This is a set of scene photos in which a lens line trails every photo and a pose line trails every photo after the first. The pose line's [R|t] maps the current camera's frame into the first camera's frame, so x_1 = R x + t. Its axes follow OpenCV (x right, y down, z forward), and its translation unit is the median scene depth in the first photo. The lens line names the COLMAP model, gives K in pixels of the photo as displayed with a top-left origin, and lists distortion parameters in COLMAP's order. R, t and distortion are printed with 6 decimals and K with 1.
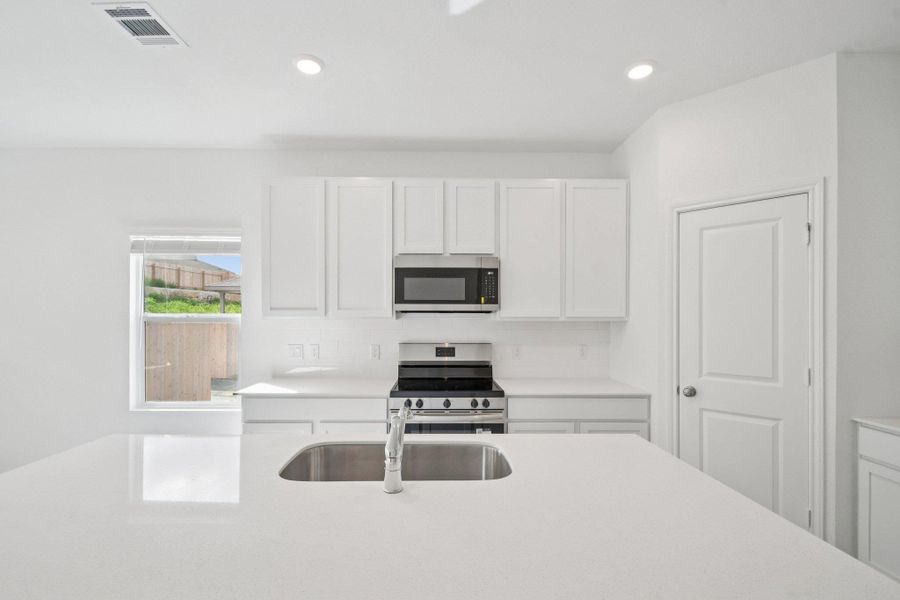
lens RADIAL K [[407.0, 0, 446.4], [0, 407.0, 320.7], [0, 0, 1]] dist [0.020275, -0.000163]
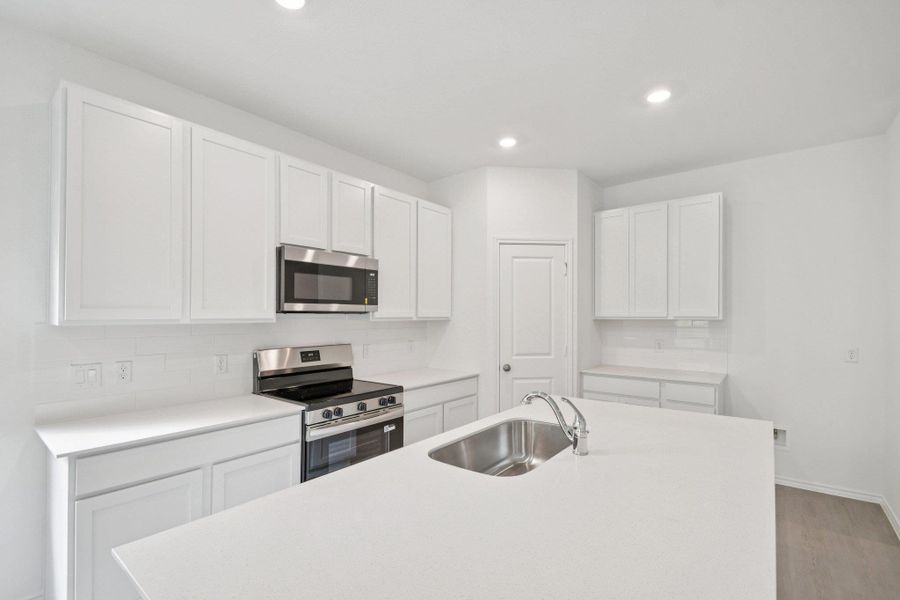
lens RADIAL K [[407.0, 0, 436.7], [0, 407.0, 323.1], [0, 0, 1]] dist [0.020275, -0.000163]
pose [[0.649436, -0.015735, 0.760253, -0.562968], [0.013814, 0.999865, 0.008893, -0.002013], [-0.760291, 0.004726, 0.649566, 0.211726]]
